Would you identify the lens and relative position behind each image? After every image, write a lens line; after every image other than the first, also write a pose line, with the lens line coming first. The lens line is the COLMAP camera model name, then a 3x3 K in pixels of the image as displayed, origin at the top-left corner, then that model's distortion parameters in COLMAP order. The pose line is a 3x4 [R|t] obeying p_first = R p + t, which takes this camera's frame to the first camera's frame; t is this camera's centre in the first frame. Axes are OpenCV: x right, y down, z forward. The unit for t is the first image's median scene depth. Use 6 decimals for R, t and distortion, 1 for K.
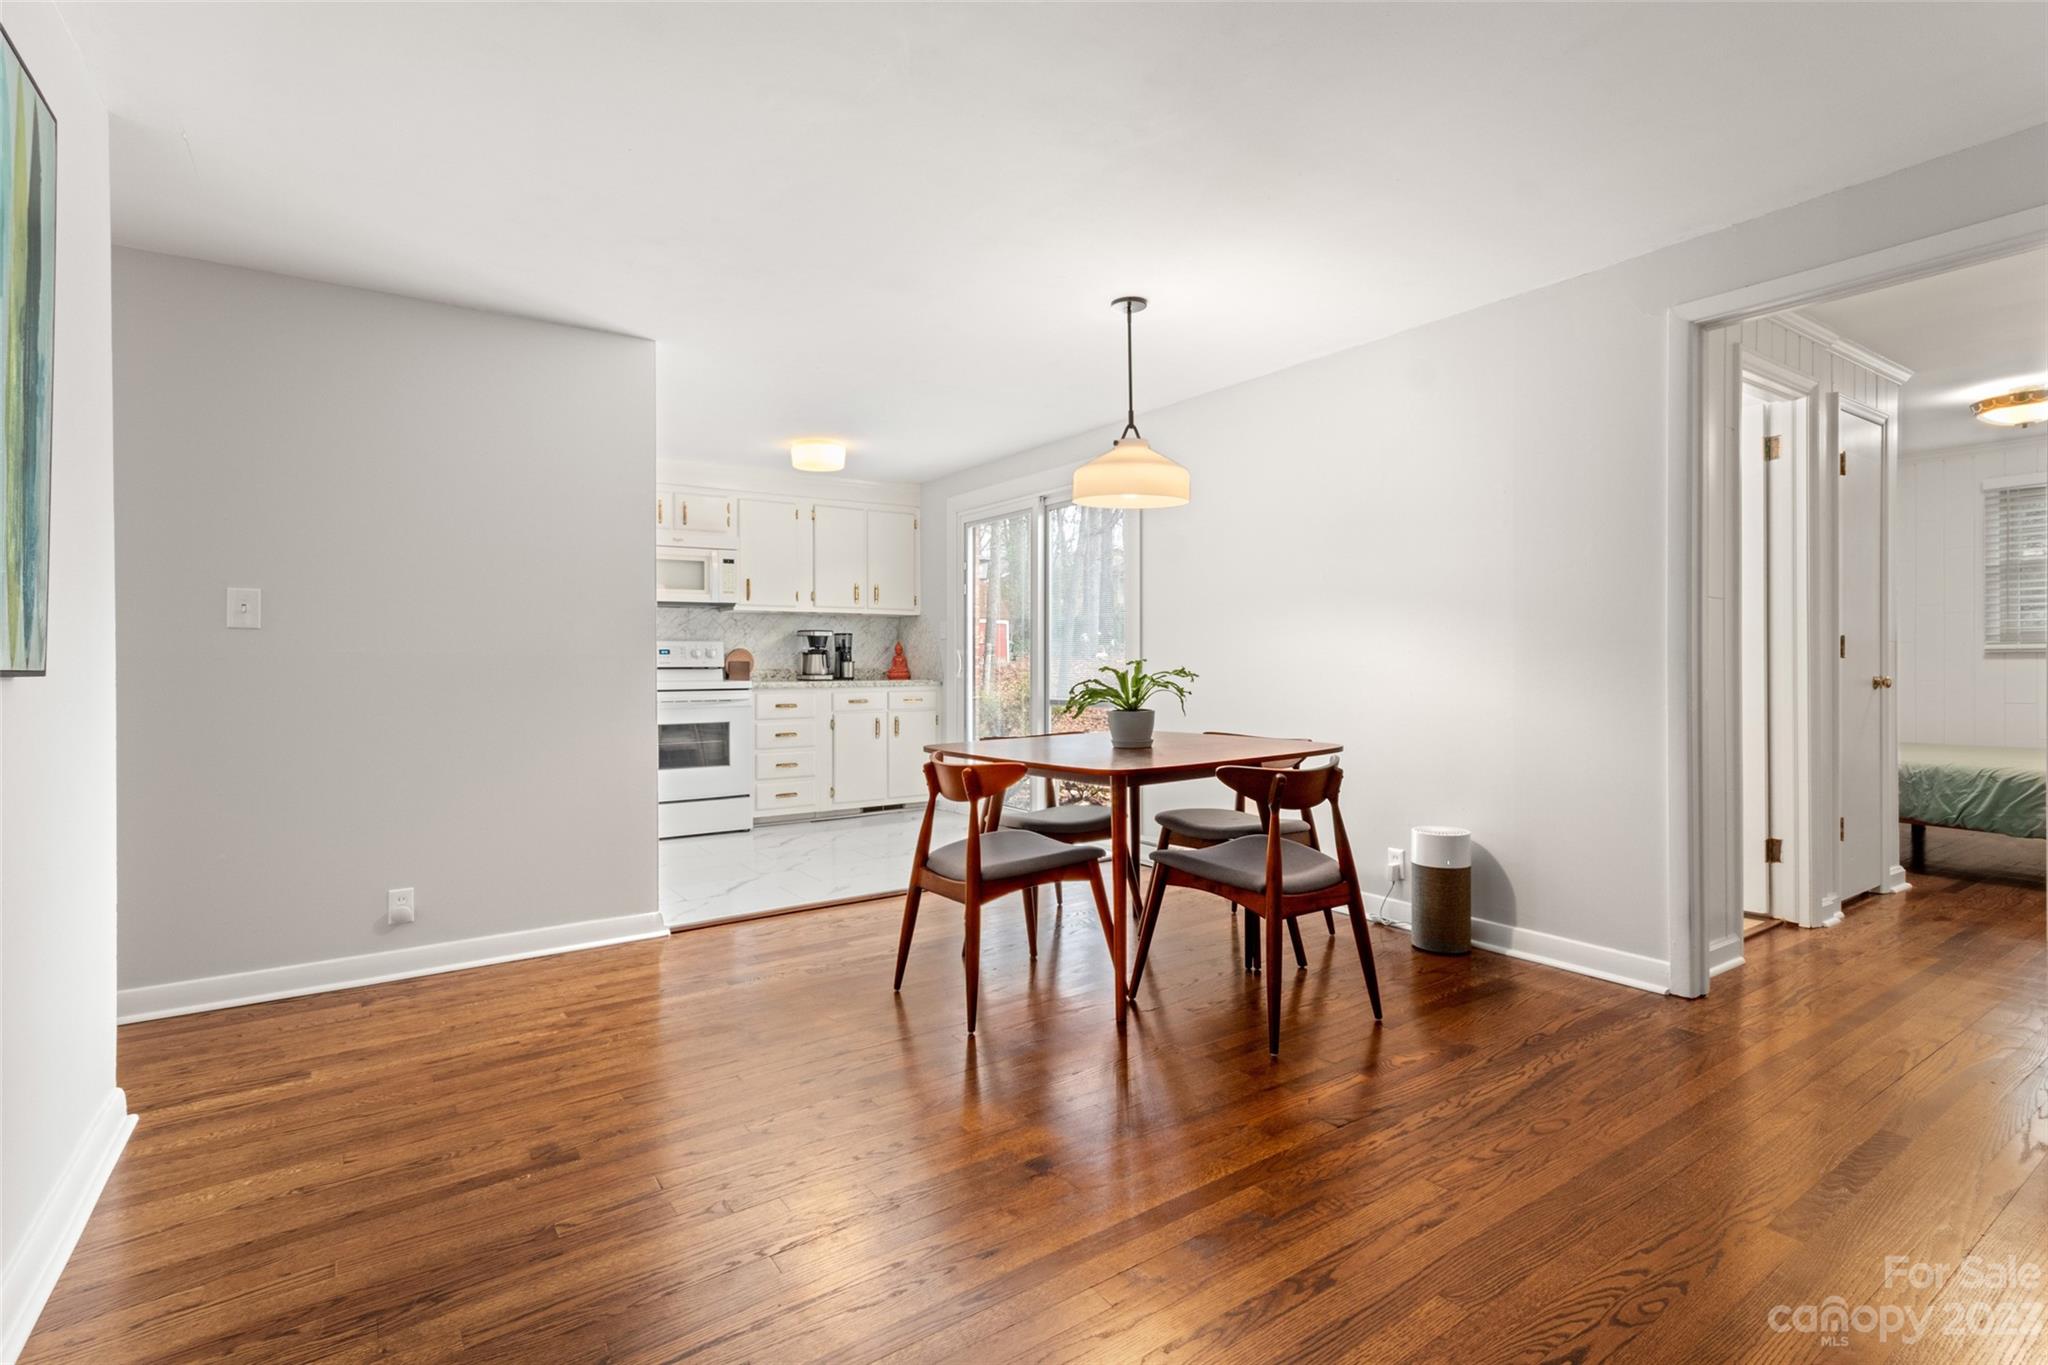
lens RADIAL K [[973.7, 0, 1034.4], [0, 973.7, 666.0], [0, 0, 1]] dist [0.005039, 0.001076]
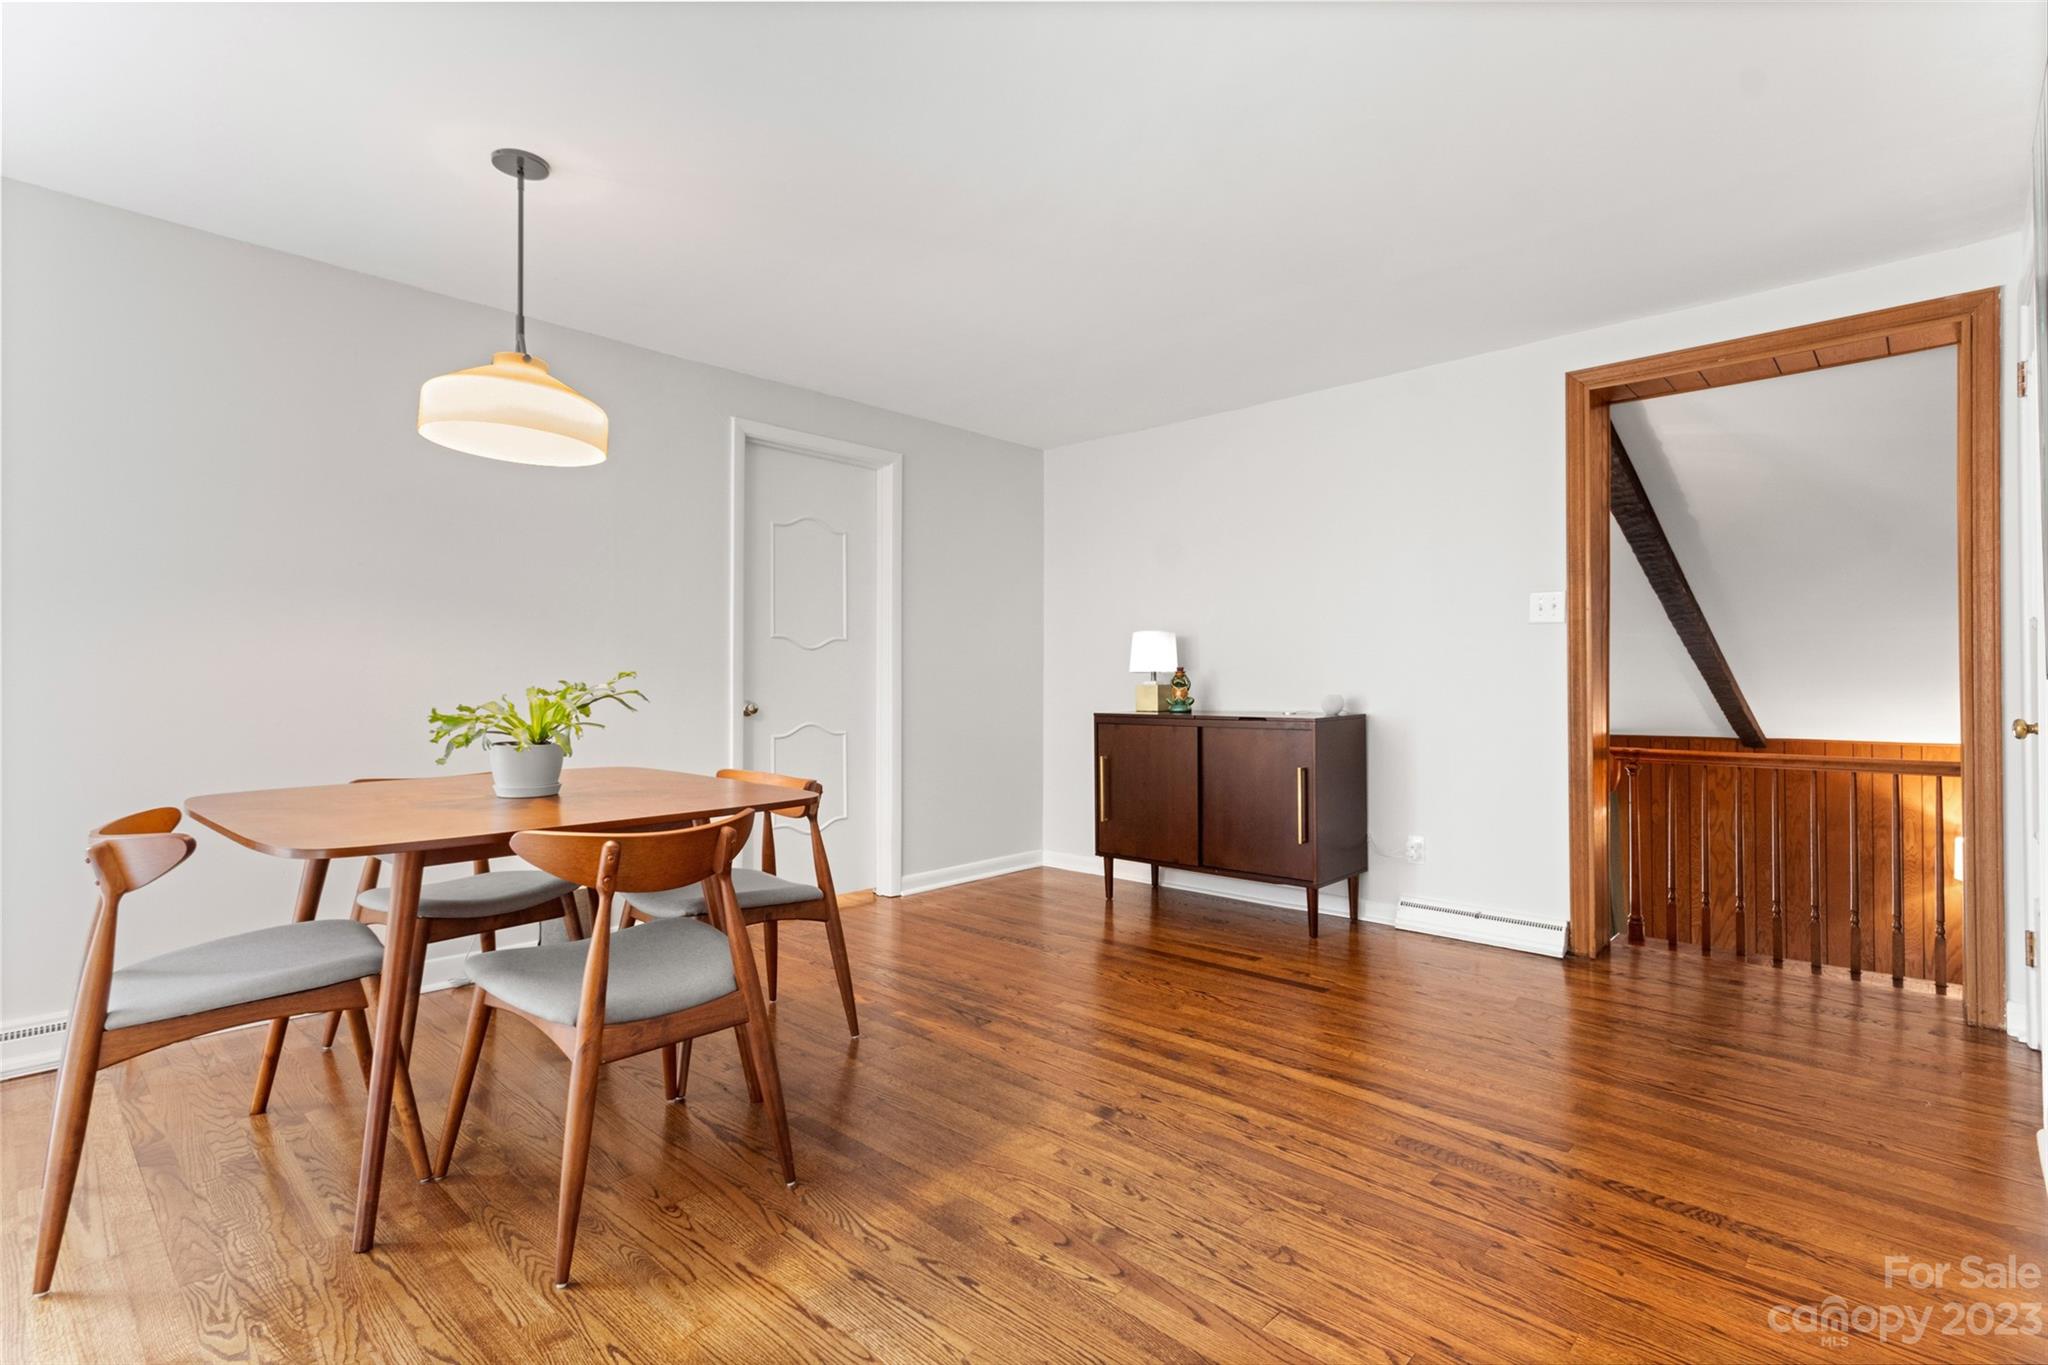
lens RADIAL K [[957.8, 0, 1028.1], [0, 957.8, 682.0], [0, 0, 1]] dist [0.002050, 0.000243]
pose [[-0.202823, 0.008149, 0.979181, -1.080670], [0.004629, 0.999962, -0.007363, 0.012194], [-0.979204, 0.003039, -0.202853, 1.310155]]
